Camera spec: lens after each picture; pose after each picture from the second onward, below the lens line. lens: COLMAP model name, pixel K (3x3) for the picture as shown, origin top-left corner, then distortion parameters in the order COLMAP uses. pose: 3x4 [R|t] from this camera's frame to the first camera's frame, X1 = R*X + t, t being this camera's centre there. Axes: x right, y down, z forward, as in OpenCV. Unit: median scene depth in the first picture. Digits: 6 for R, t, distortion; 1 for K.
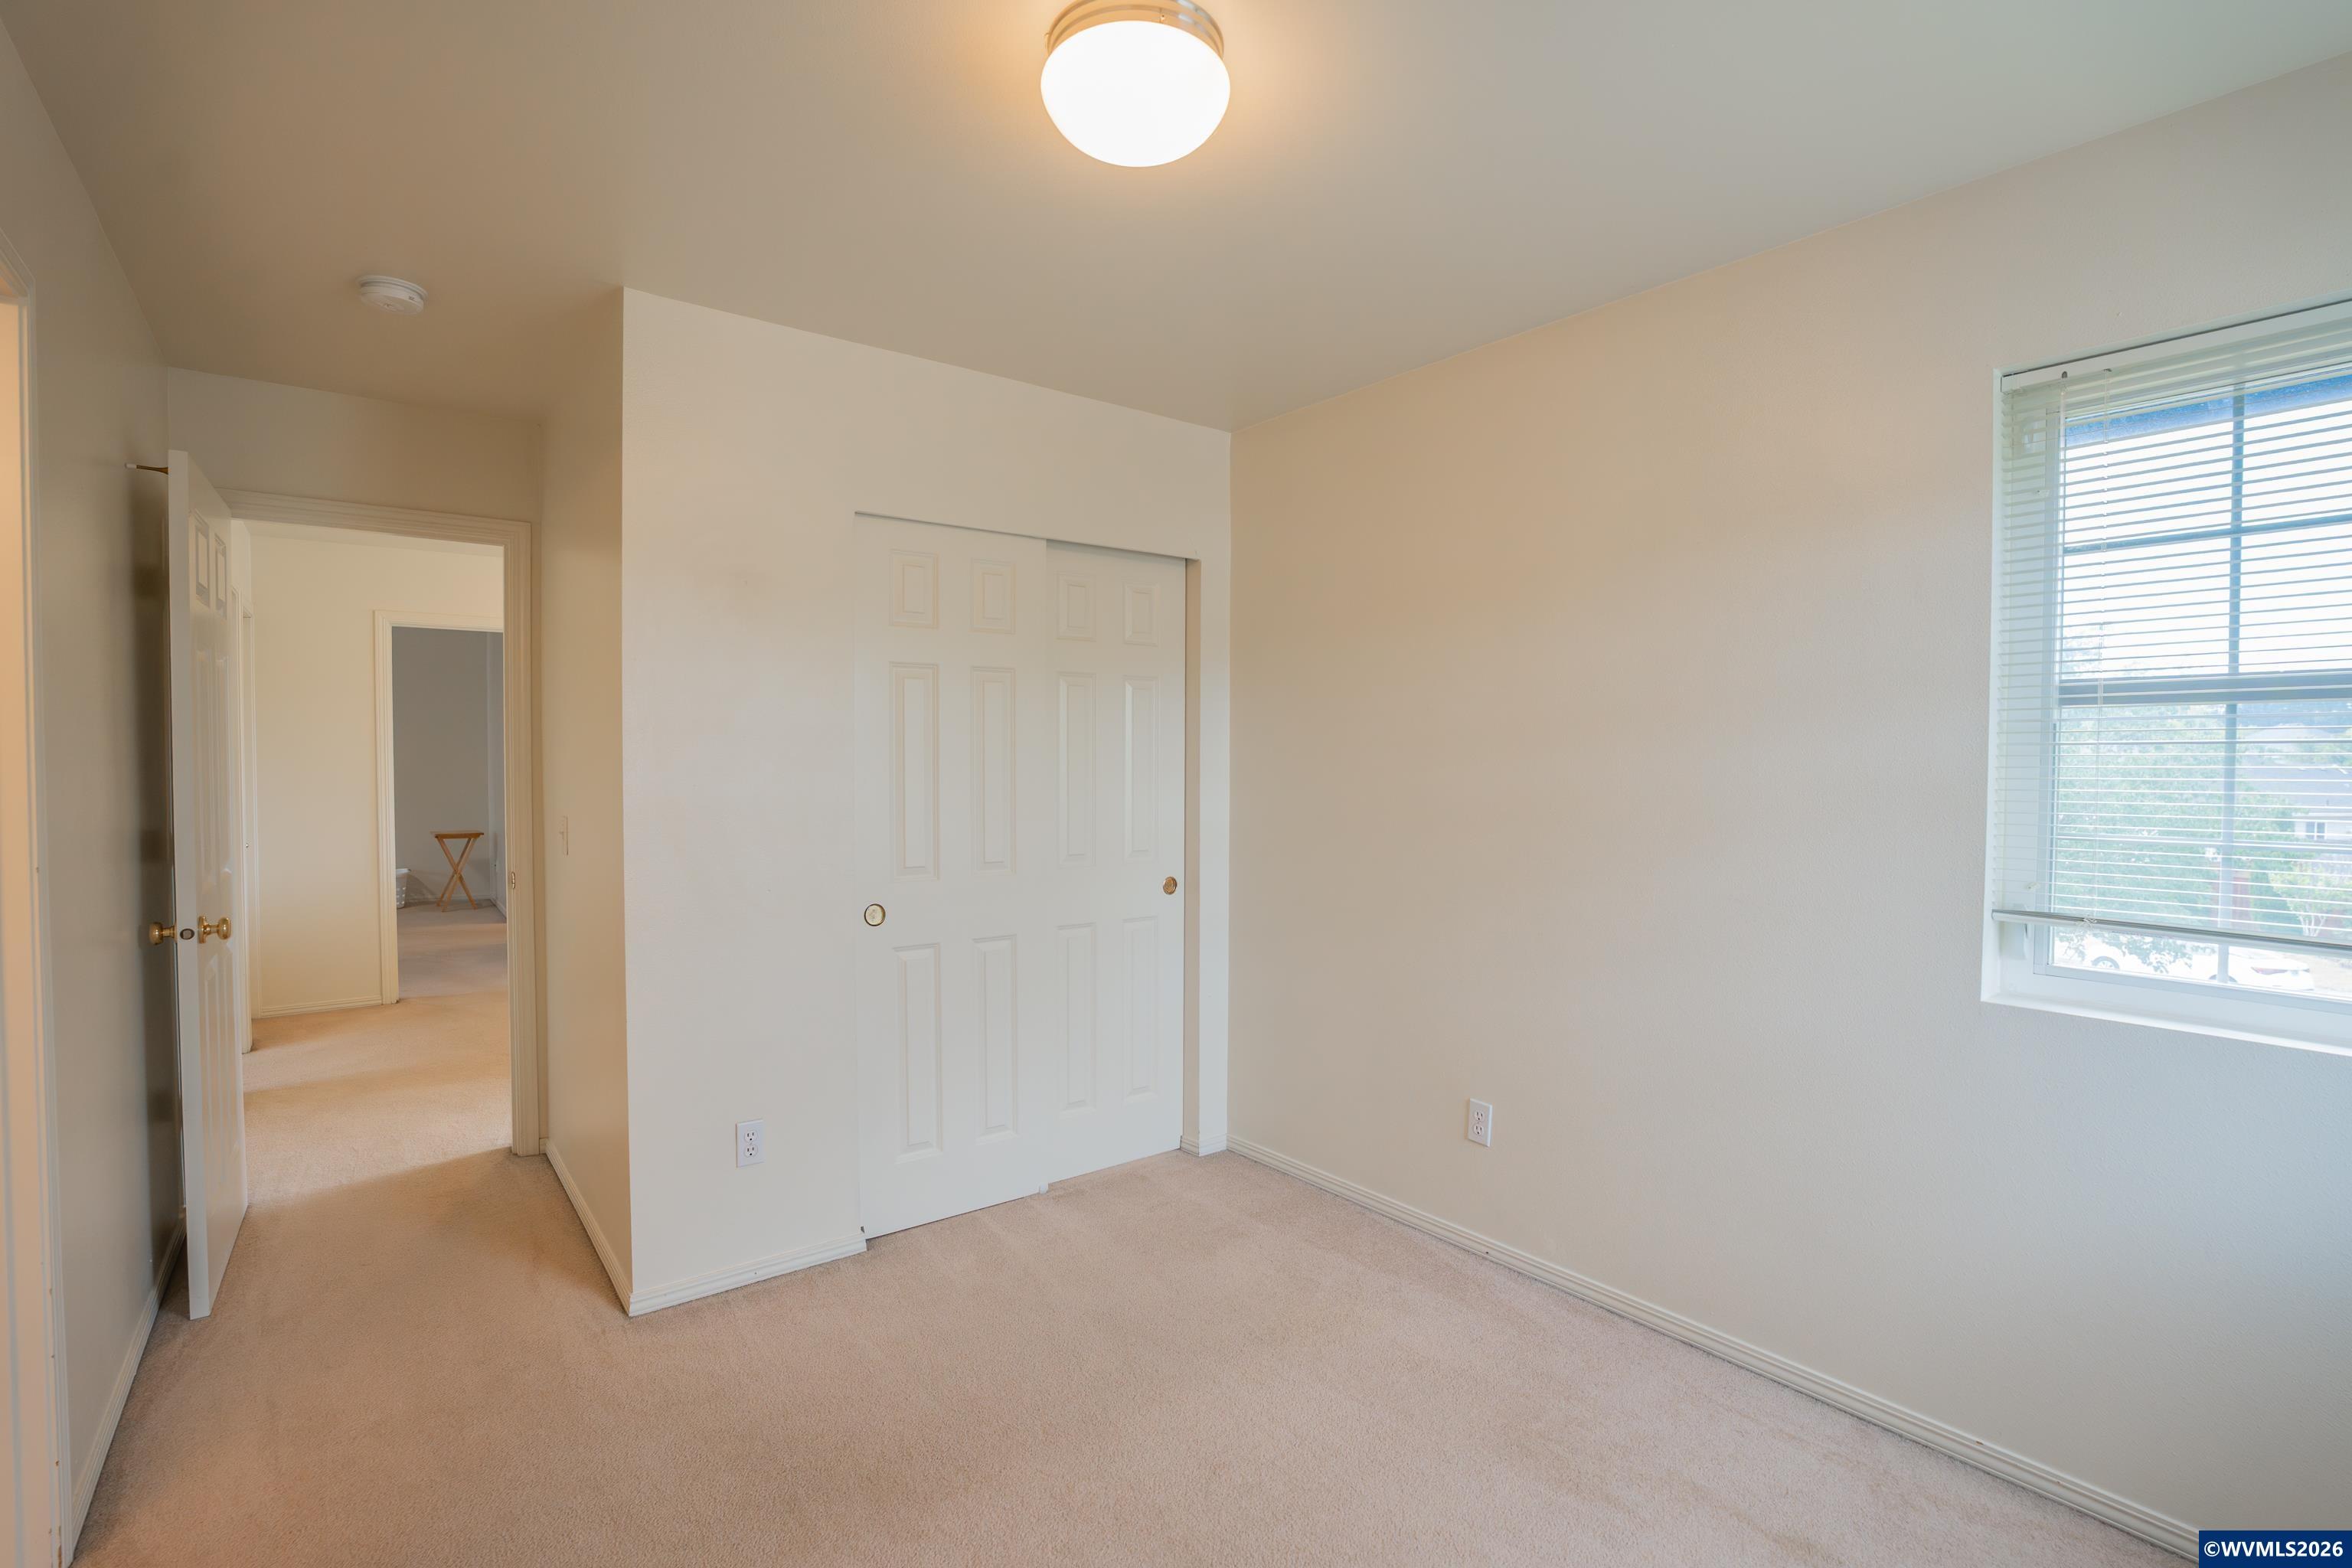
lens RADIAL K [[1100.6, 0, 1176.0], [0, 1100.6, 784.0], [0, 0, 1]] dist [0.000423, 0.000107]
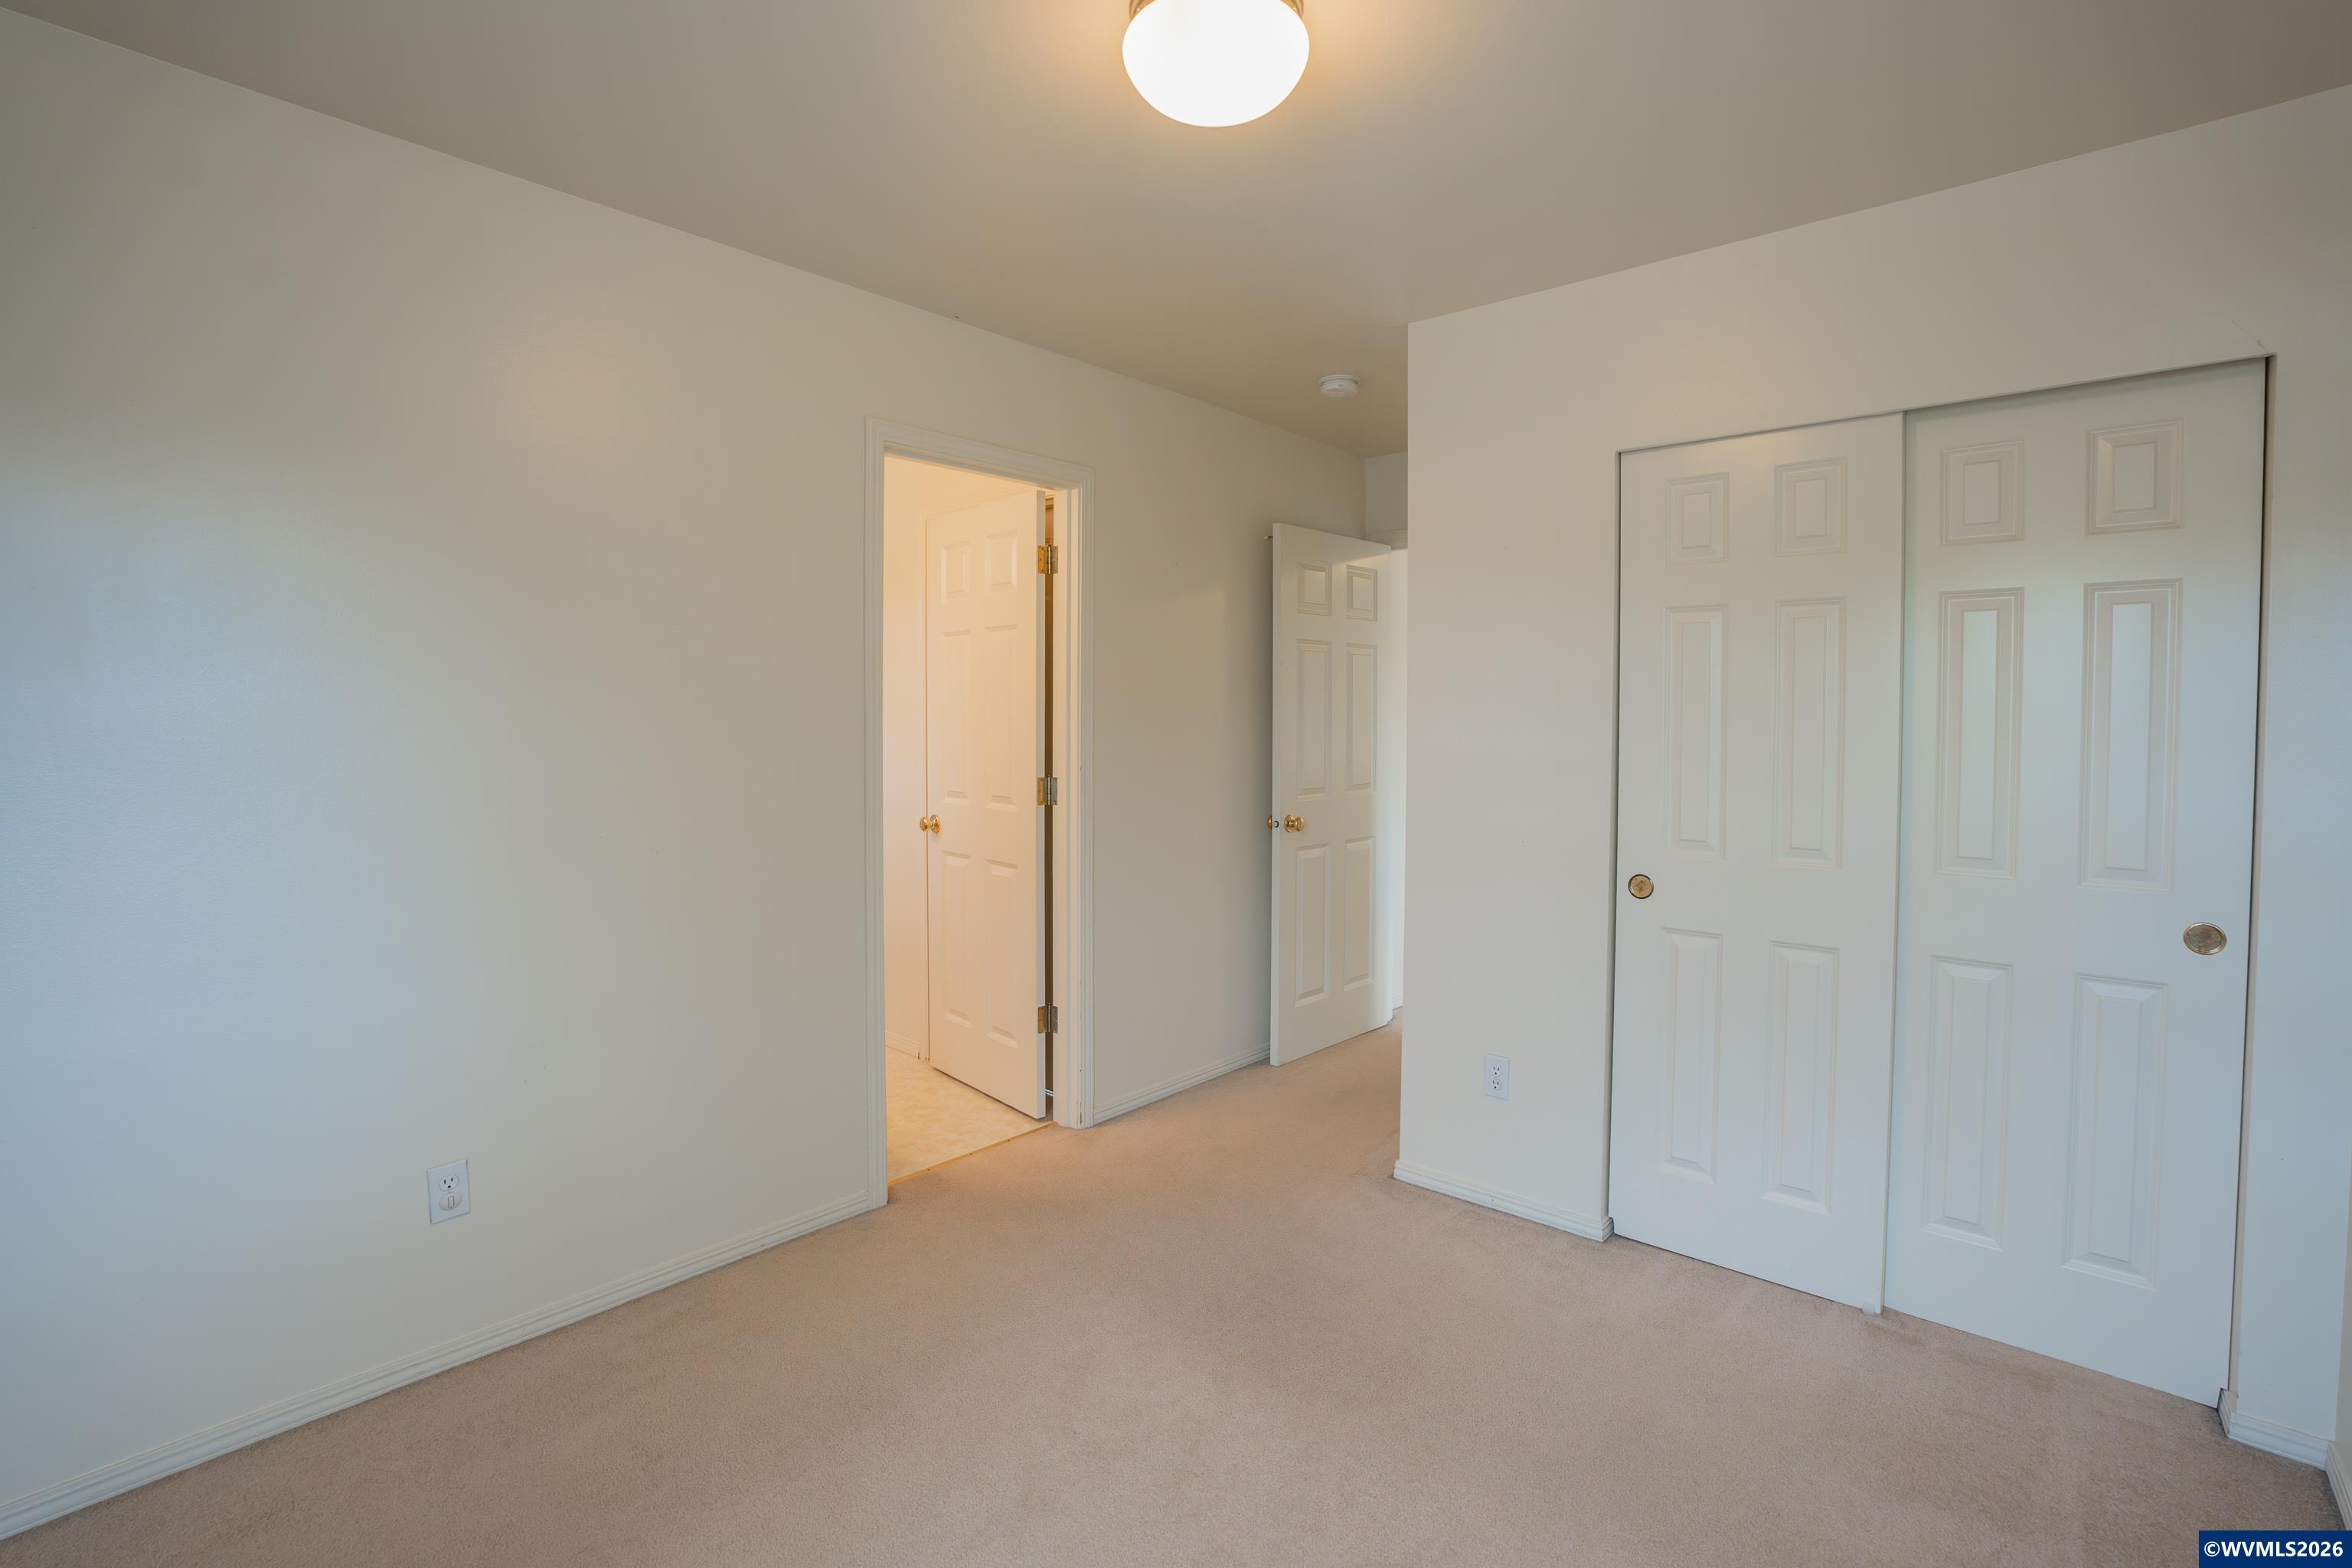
lens RADIAL K [[1082.4, 0, 1179.7], [0, 1082.4, 721.0], [0, 0, 1]] dist [-0.000839, 0.000039]
pose [[0.230328, 0.010990, -0.973051, 0.500293], [-0.024501, 0.999685, 0.005491, -0.013593], [0.972805, 0.022576, 0.230525, 0.409117]]
